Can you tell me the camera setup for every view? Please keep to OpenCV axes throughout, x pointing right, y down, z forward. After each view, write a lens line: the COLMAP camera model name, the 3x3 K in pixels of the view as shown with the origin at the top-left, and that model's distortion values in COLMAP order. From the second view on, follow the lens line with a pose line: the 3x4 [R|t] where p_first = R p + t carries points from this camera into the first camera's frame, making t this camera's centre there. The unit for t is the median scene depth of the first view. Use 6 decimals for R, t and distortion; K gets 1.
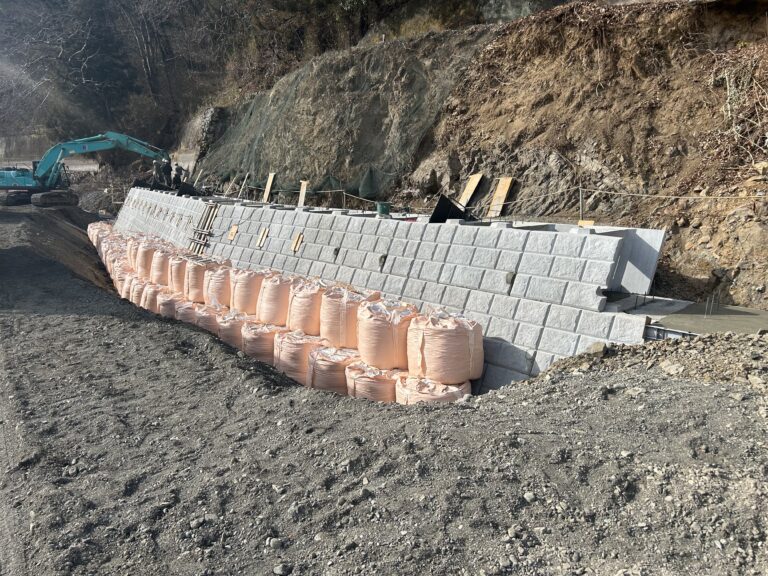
lens RADIAL K [[562.8, 0, 384.0], [0, 562.8, 288.0], [0, 0, 1]] dist [0.054091, -0.055973]
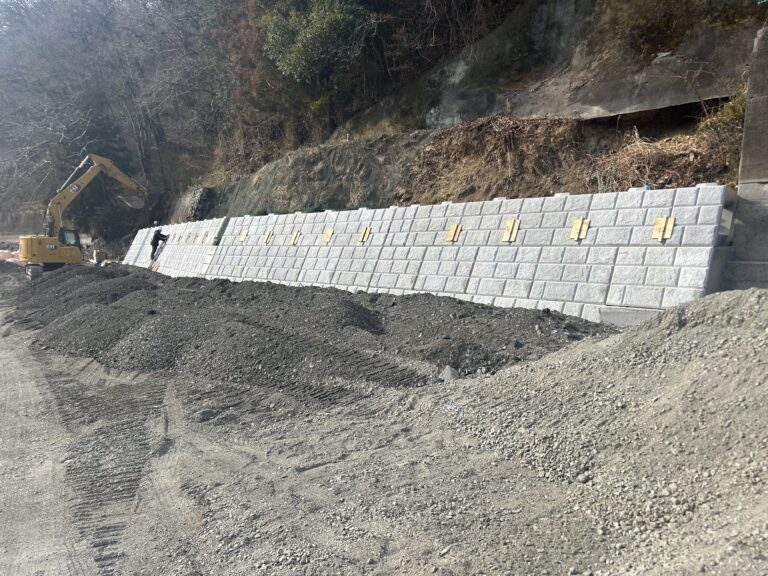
lens RADIAL K [[562.8, 0, 384.0], [0, 562.8, 288.0], [0, 0, 1]] dist [0.054091, -0.055973]
pose [[0.999586, -0.011452, 0.026389, 0.044930], [0.014465, 0.993030, -0.116971, 0.021357], [-0.024865, 0.117304, 0.992785, -0.168829]]
